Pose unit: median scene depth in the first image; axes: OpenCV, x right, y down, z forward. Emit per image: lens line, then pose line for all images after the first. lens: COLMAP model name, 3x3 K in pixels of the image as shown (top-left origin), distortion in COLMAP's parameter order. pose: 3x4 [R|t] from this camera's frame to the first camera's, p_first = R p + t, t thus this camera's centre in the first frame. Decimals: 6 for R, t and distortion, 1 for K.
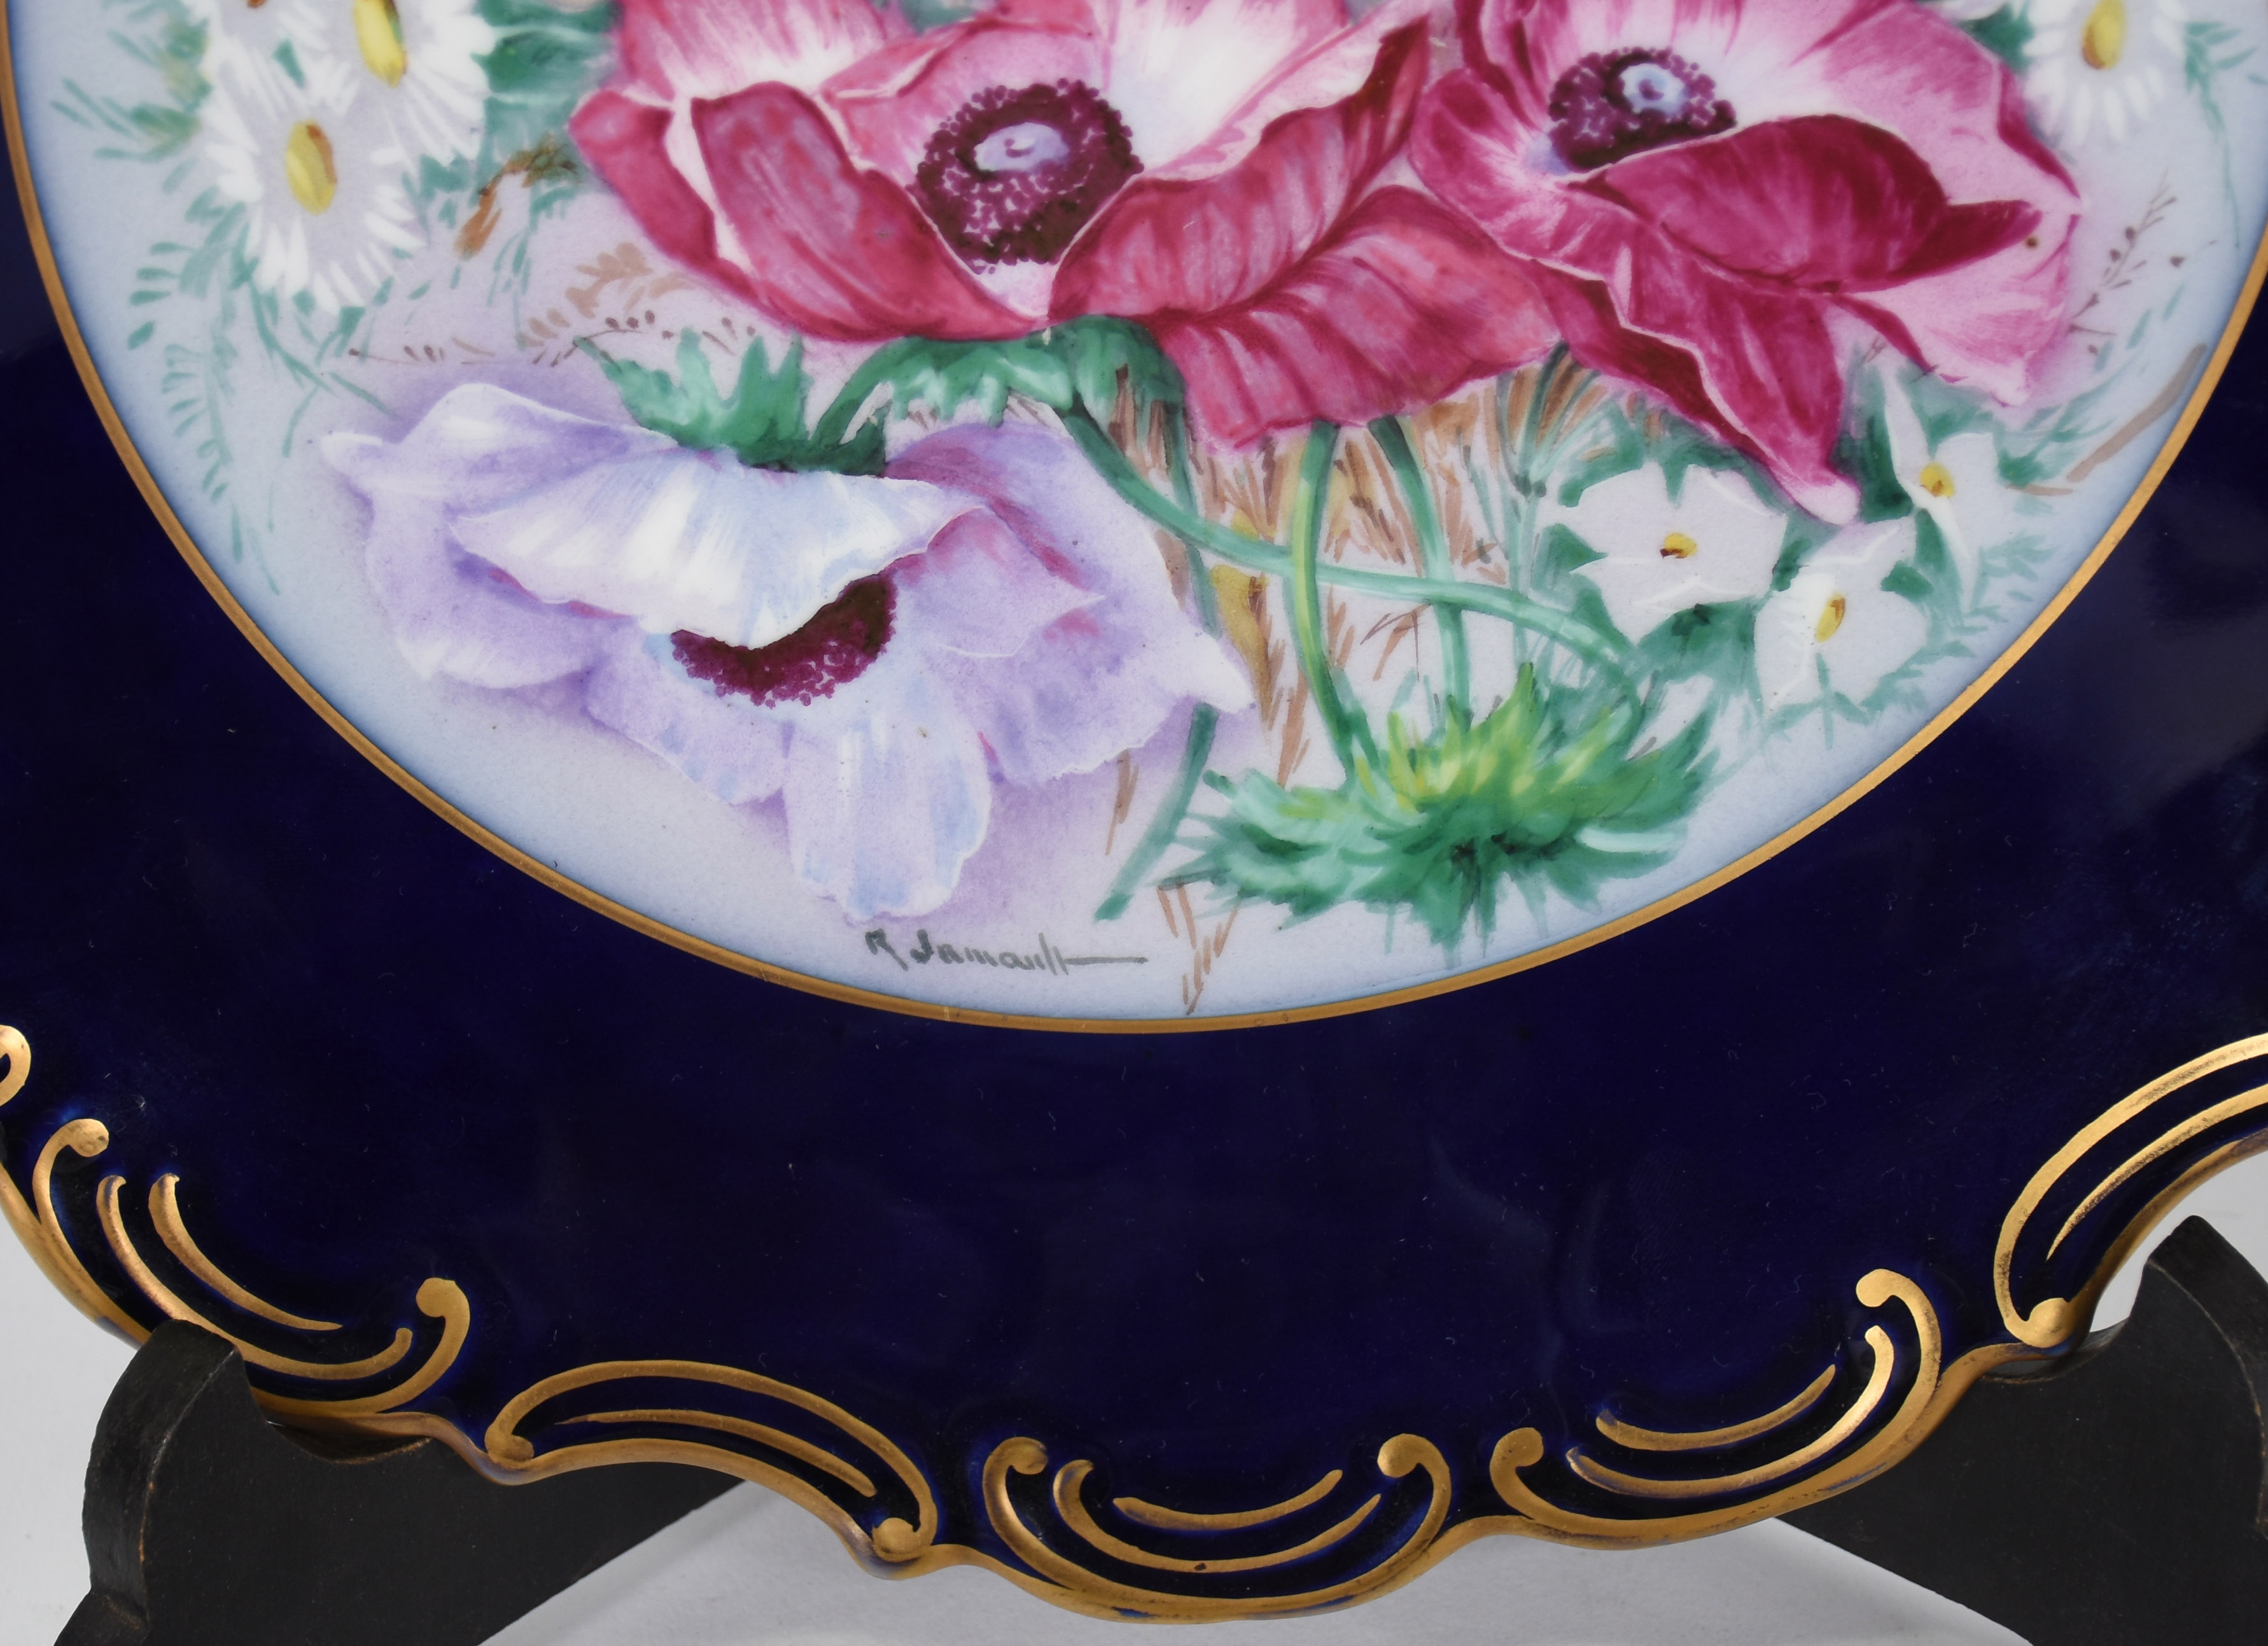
lens RADIAL K [[4626.4, 0, 1125.0], [0, 4626.4, 827.0], [0, 0, 1]] dist [0.046933, 0.000000]
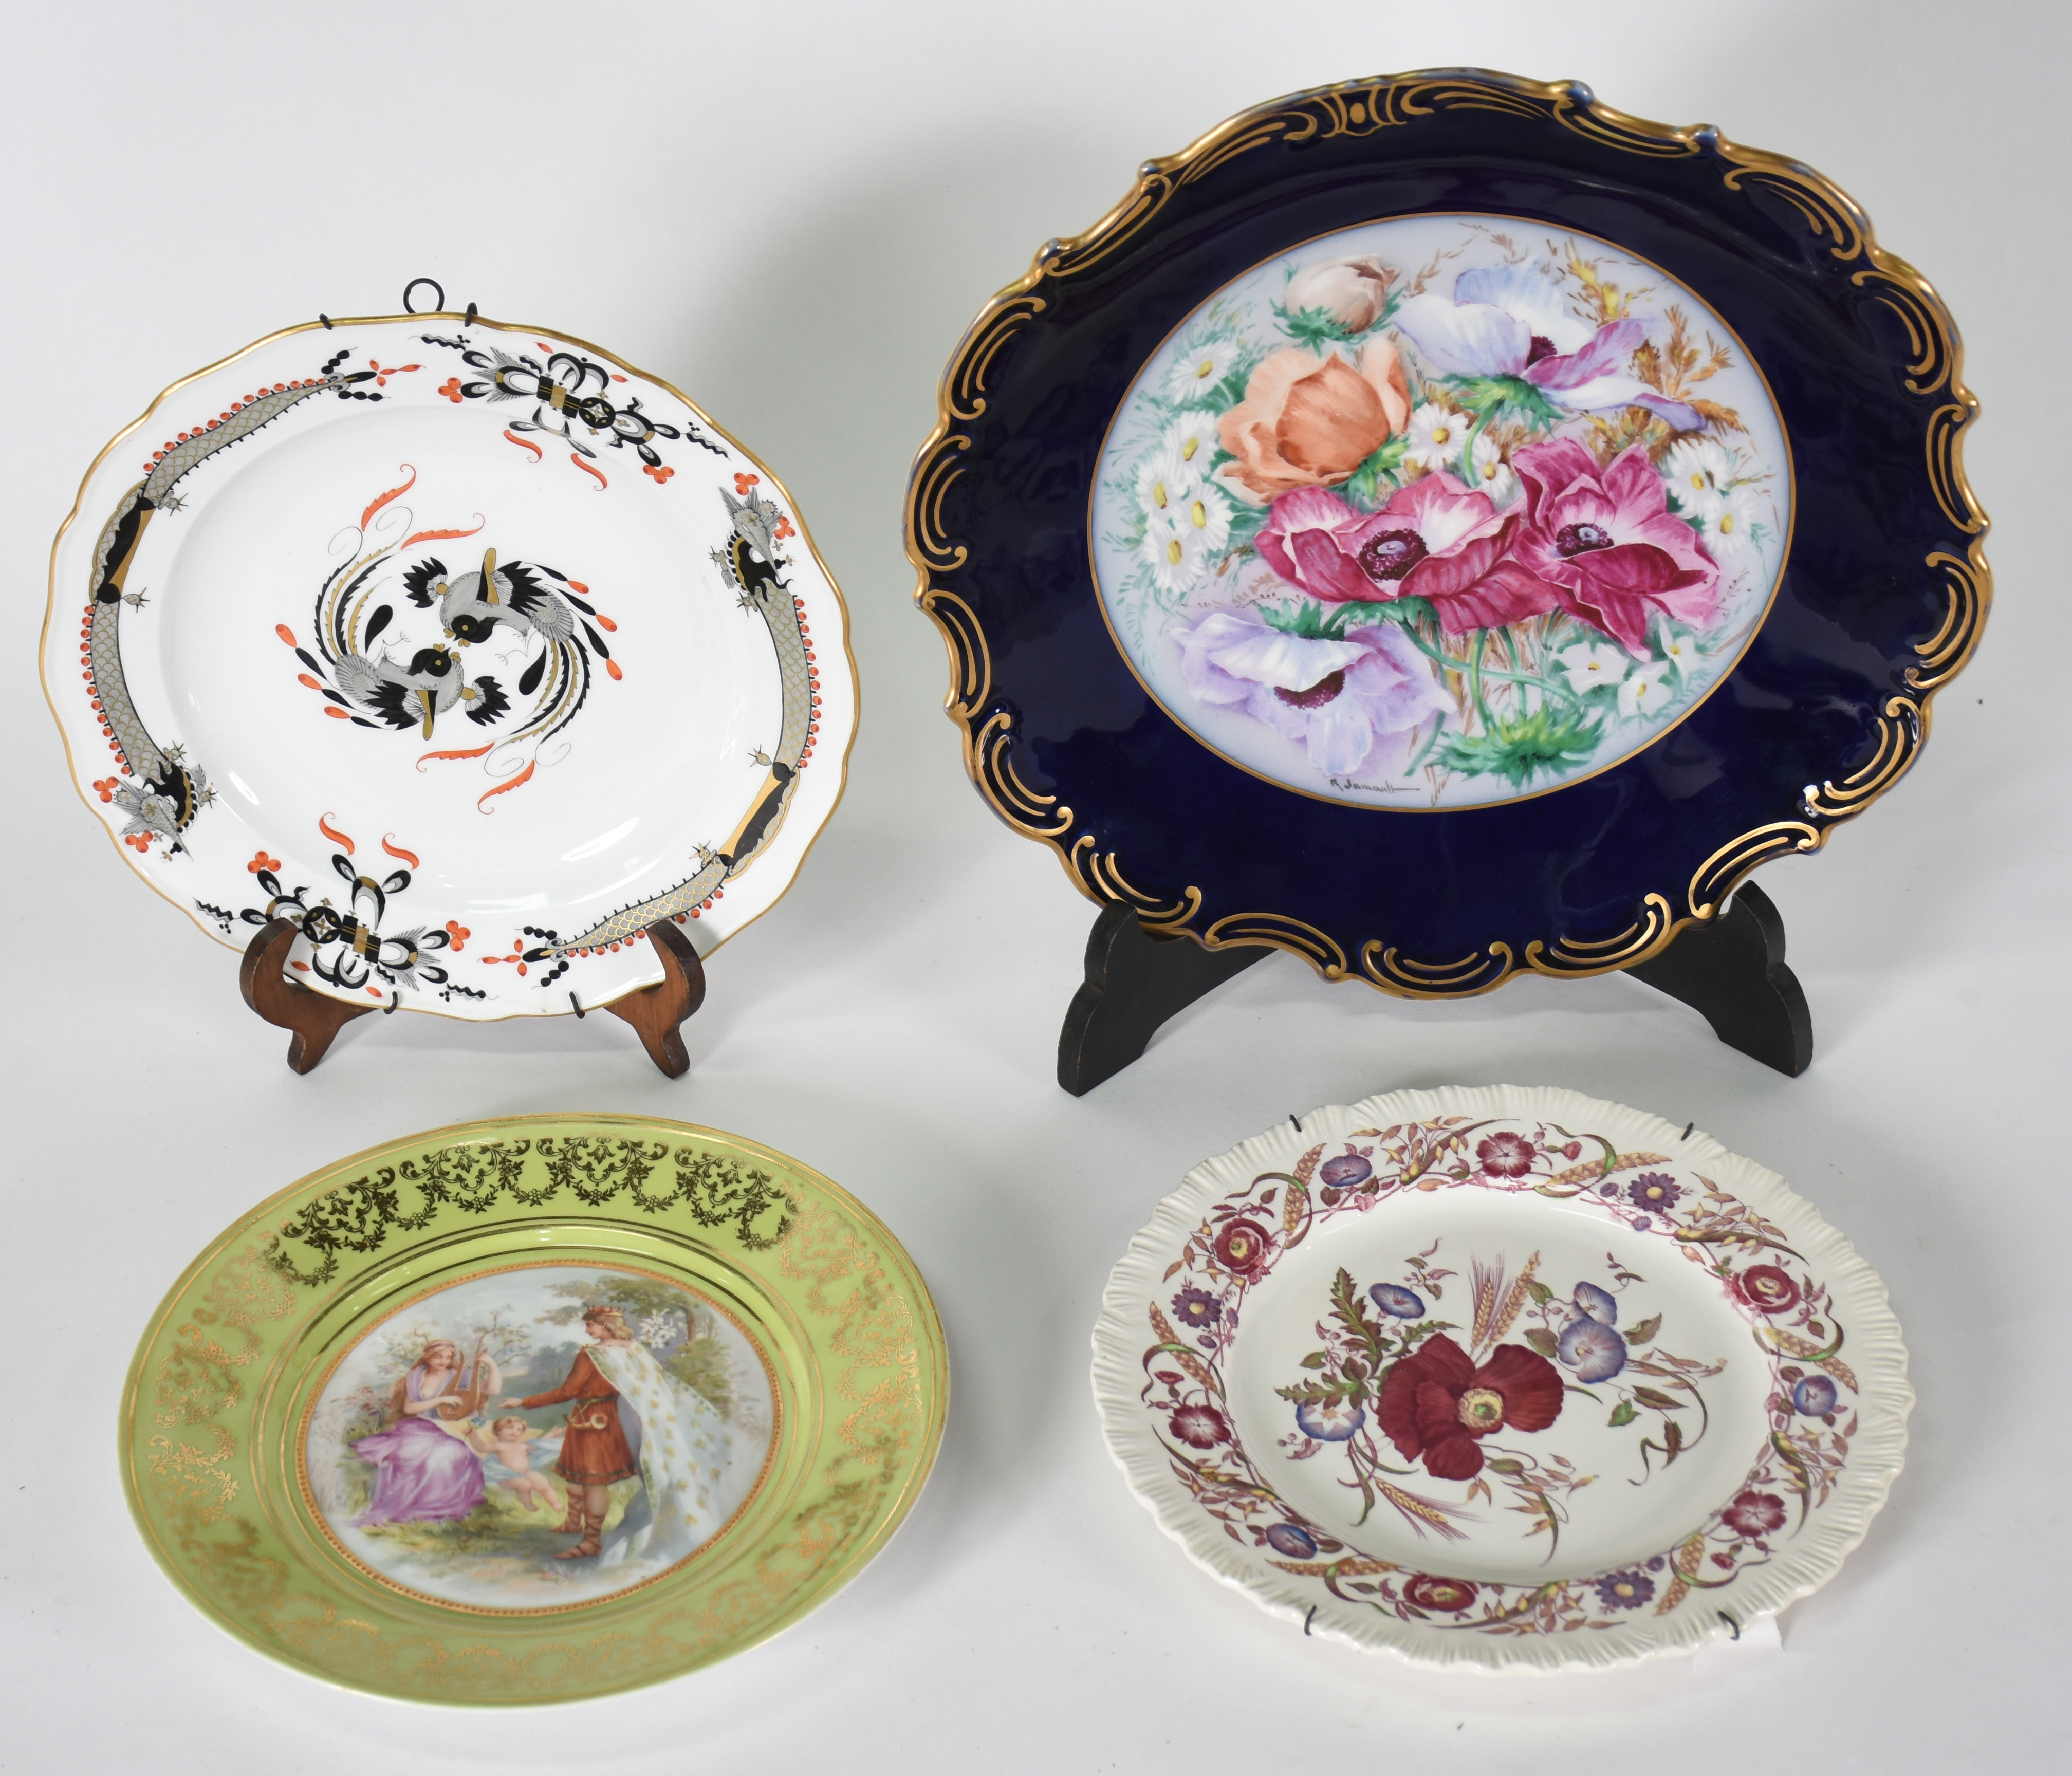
lens RADIAL K [[4198.7, 0, 1039.2], [0, 4198.7, 890.8], [0, 0, 1]] dist [-0.063314, 0.000000]
pose [[0.998735, 0.022710, -0.044858, -0.127247], [-0.016266, 0.990142, 0.139120, -0.302539], [0.047575, -0.138215, 0.989259, -1.876715]]
